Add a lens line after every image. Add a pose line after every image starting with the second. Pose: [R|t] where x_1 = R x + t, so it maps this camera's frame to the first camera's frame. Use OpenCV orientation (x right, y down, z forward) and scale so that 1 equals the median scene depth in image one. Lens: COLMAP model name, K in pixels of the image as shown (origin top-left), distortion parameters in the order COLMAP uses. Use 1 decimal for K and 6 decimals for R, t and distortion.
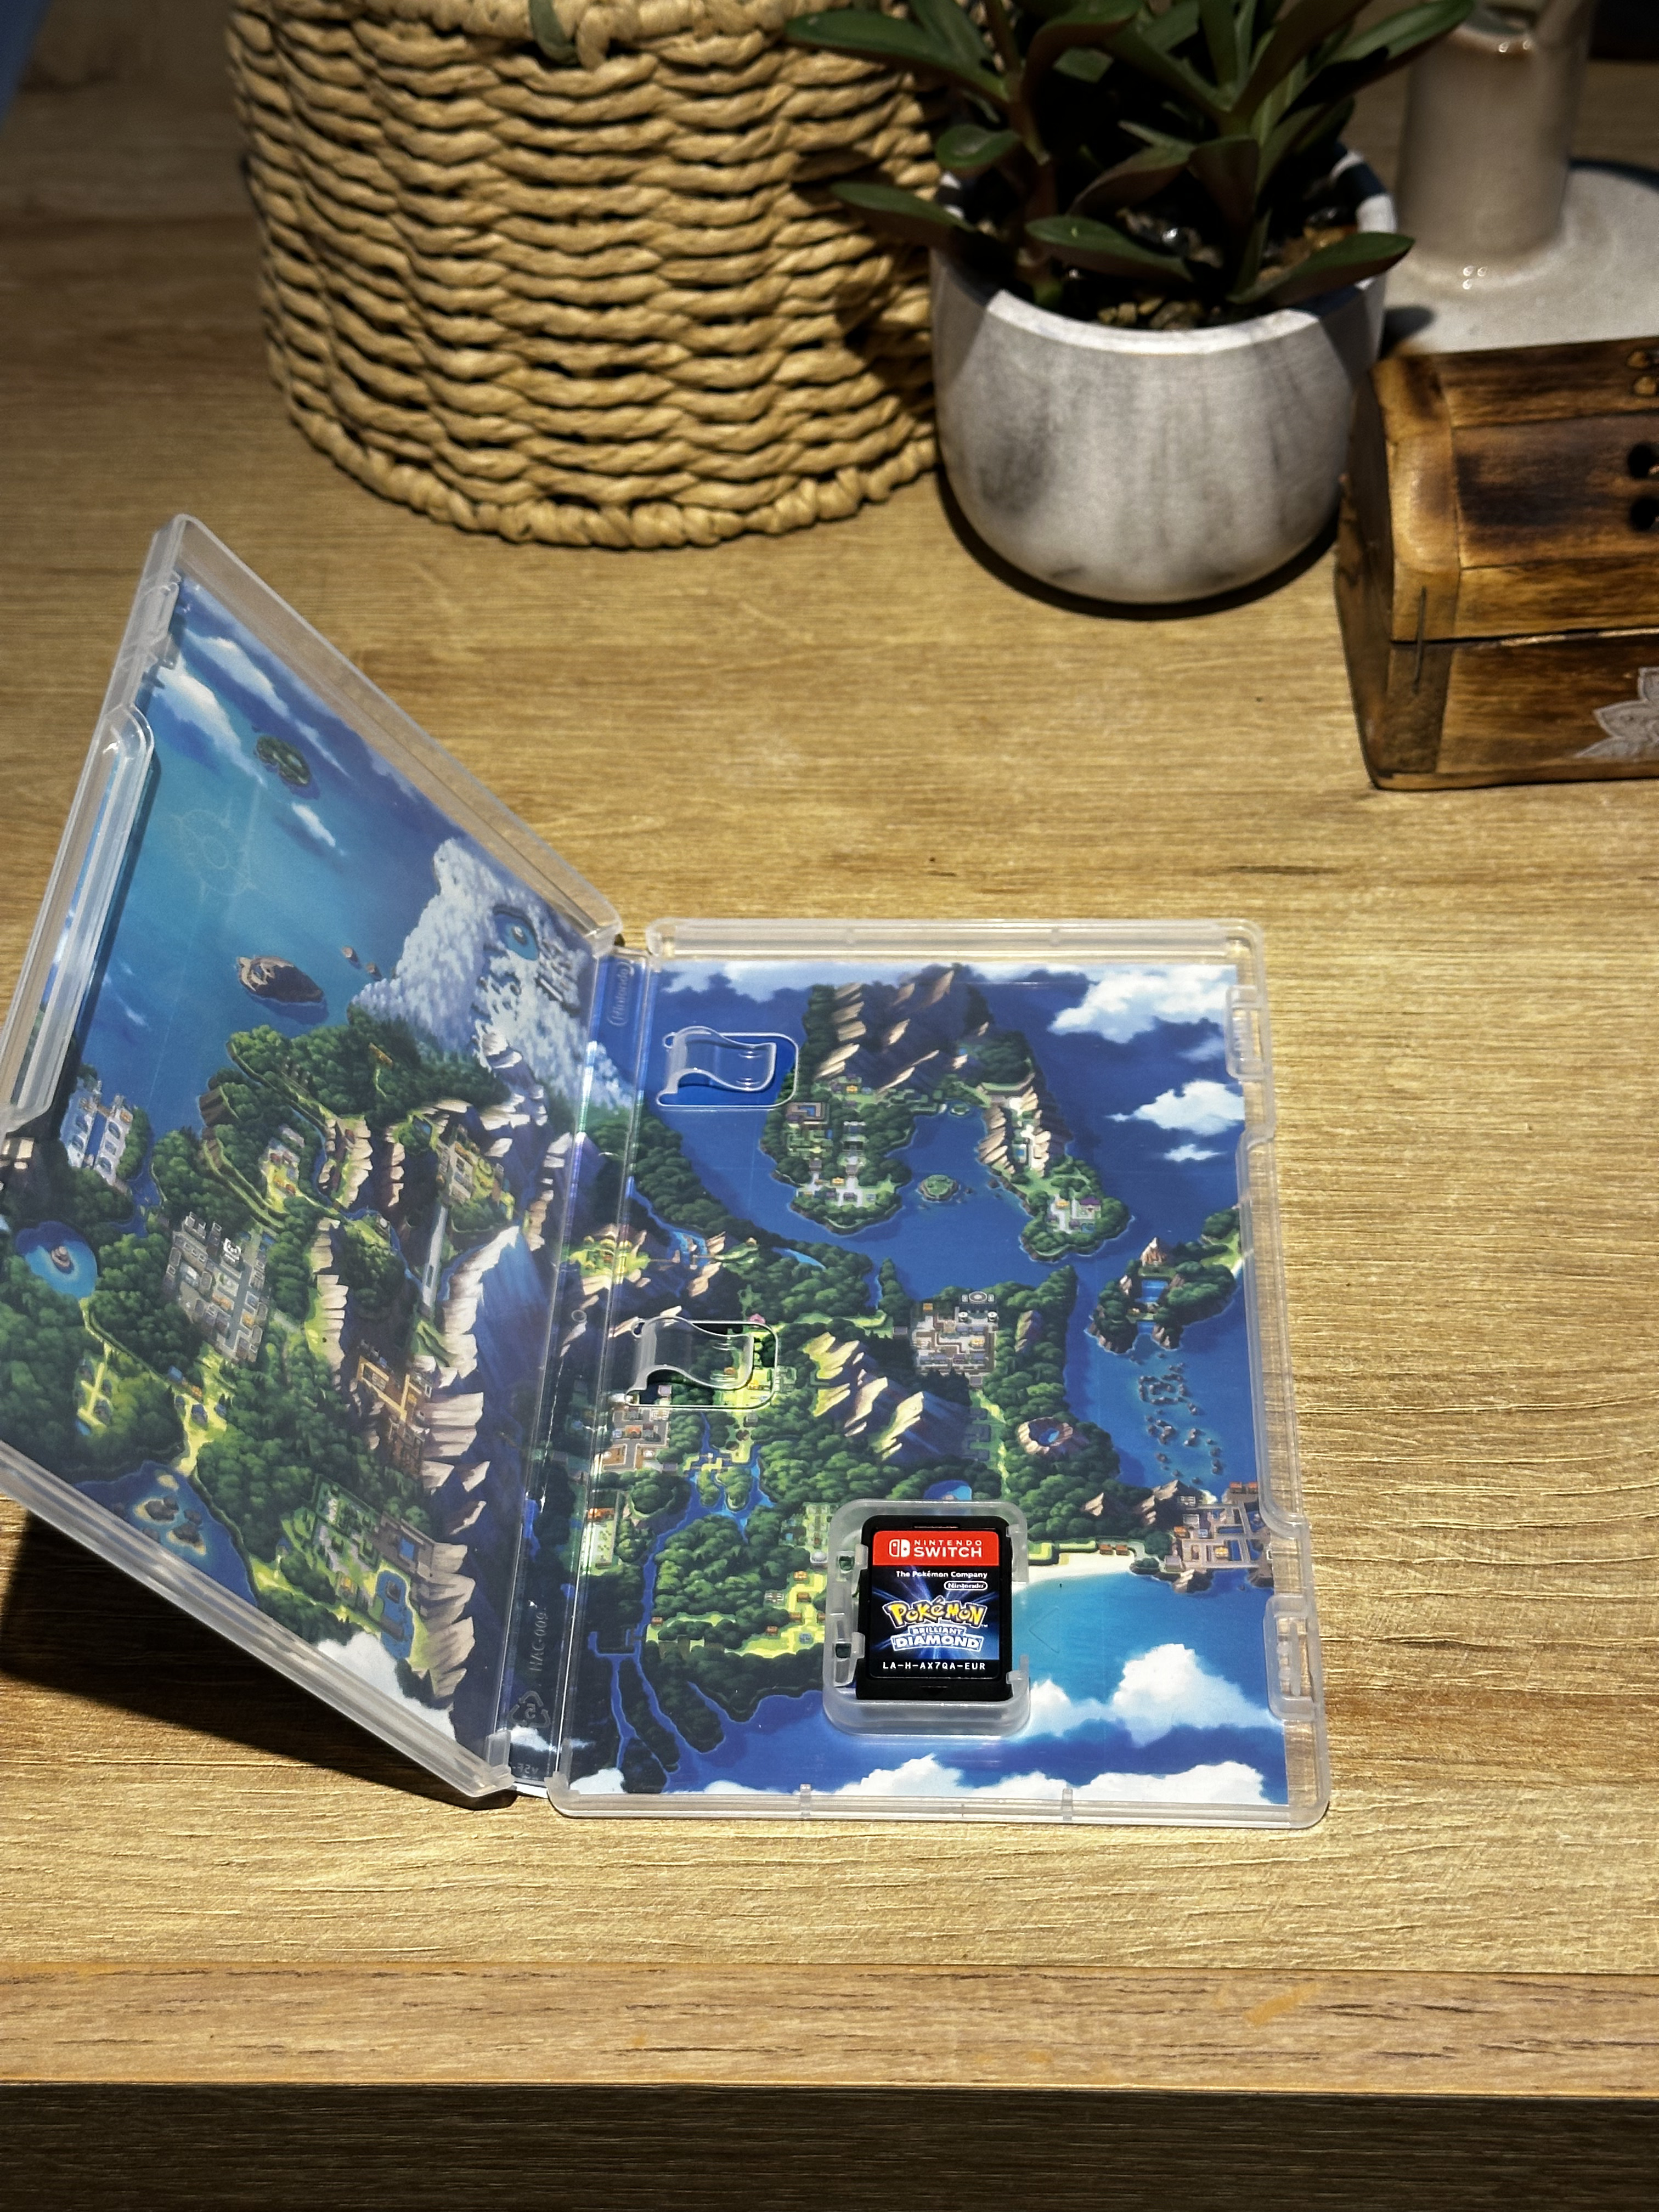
lens RADIAL K [[3098.1, 0, 867.5], [0, 3098.1, 1085.1], [0, 0, 1]] dist [0.087509, 0.000000]
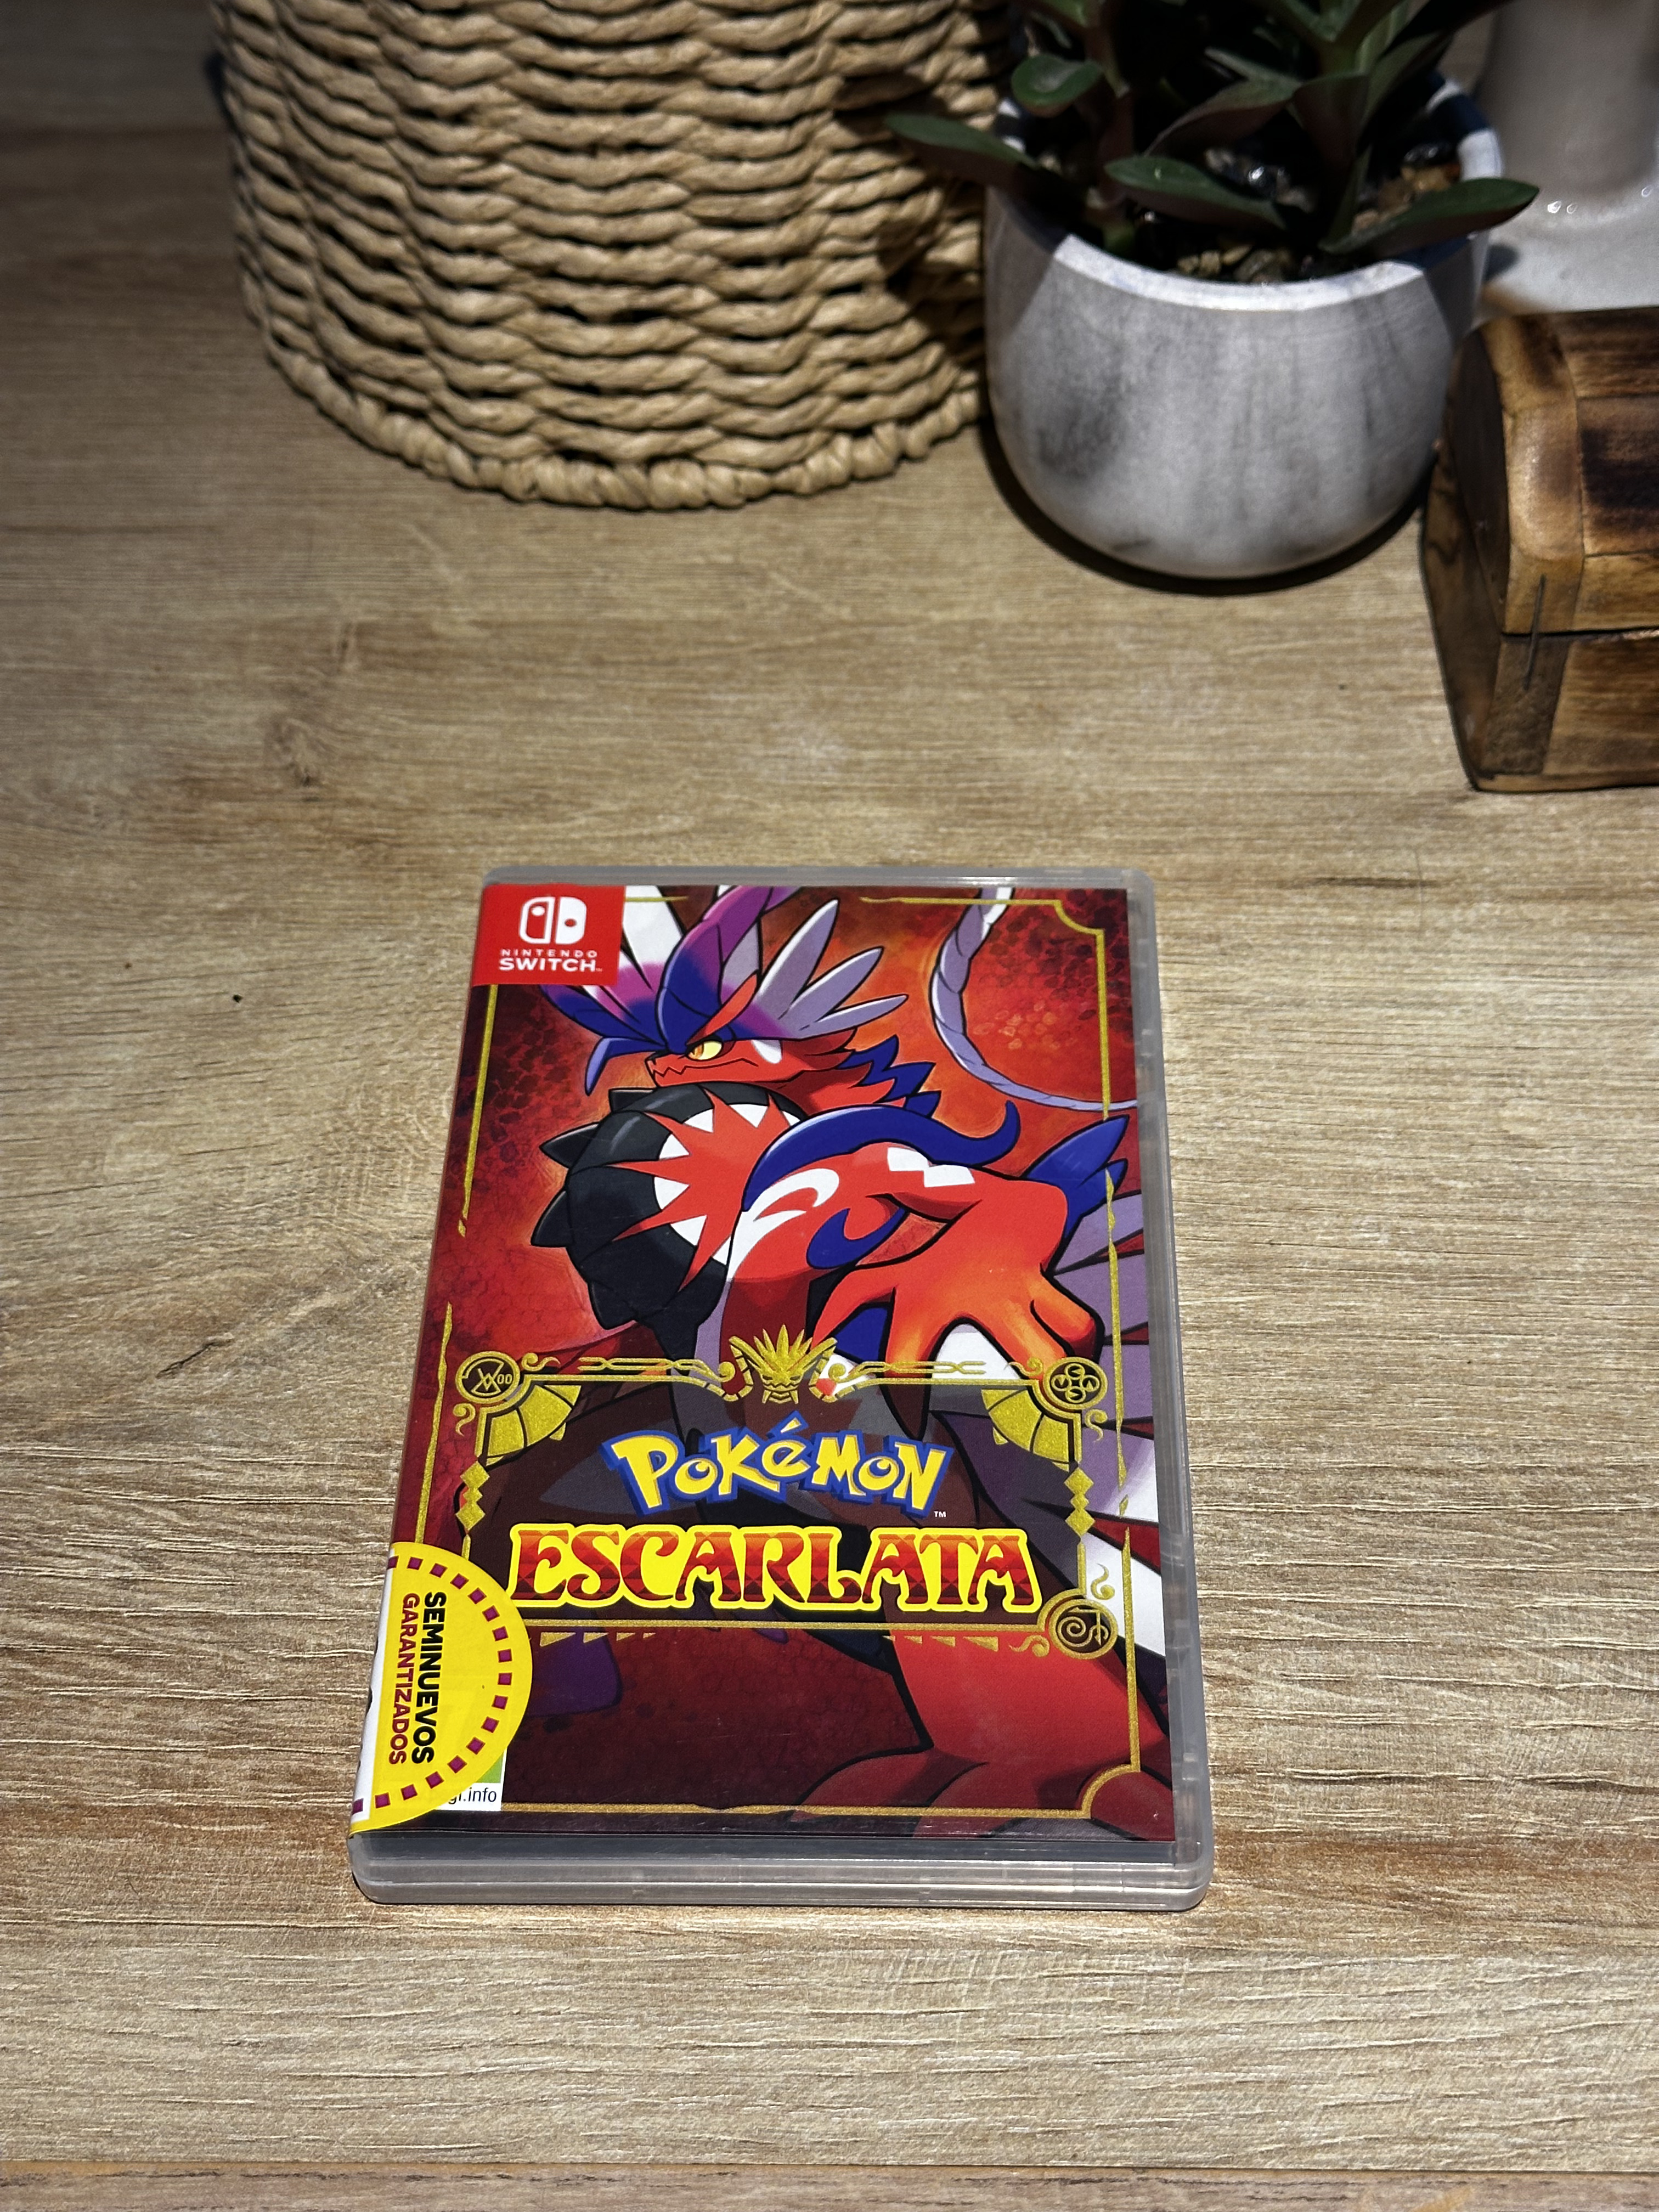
lens RADIAL K [[3098.1, 0, 857.7], [0, 3098.1, 1072.8], [0, 0, 1]] dist [0.087509, 0.000000]
pose [[0.999724, 0.003868, 0.023166, -0.039561], [-0.004709, 0.999328, 0.036357, -0.046349], [-0.023010, -0.036456, 0.999070, 0.092028]]
